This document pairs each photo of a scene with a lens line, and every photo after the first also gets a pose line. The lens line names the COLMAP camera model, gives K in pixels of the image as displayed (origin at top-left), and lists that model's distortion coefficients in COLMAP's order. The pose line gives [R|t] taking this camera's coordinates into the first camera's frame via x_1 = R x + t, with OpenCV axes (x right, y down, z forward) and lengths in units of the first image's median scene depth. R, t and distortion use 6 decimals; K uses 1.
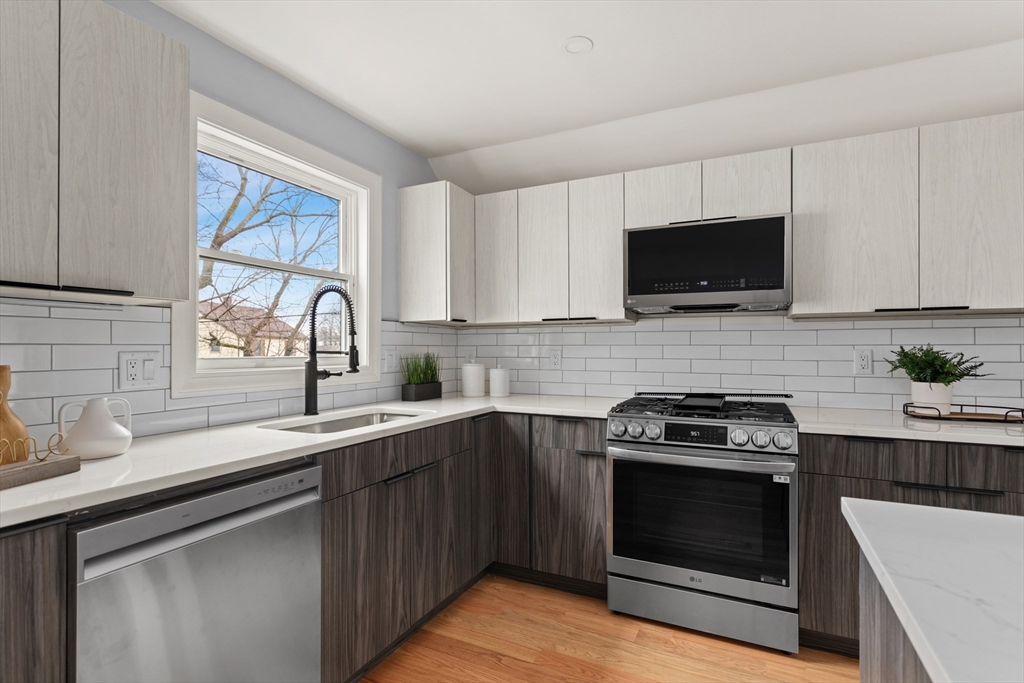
lens RADIAL K [[506.6, 0, 512.0], [0, 506.6, 341.5], [0, 0, 1]] dist [-0.002553, -0.000435]
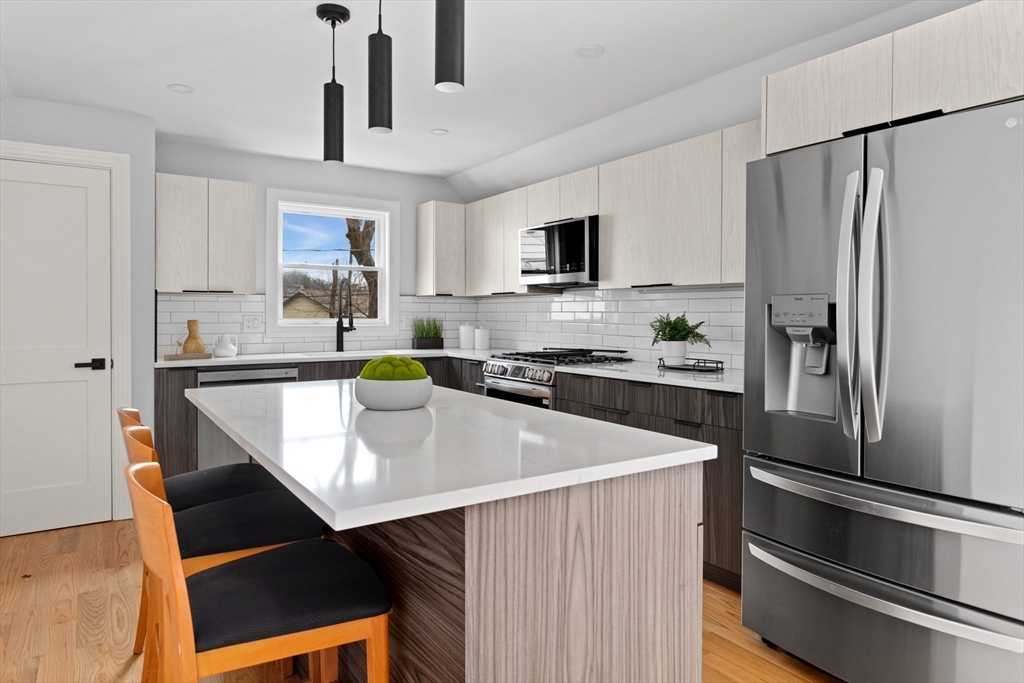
lens RADIAL K [[639.4, 0, 512.8], [0, 639.4, 310.5], [0, 0, 1]] dist [0.003973, 0.000526]
pose [[0.862676, -0.001404, -0.505755, 1.113134], [0.005247, 0.999967, 0.006173, -0.008488], [0.505730, -0.007979, 0.862655, -0.538822]]
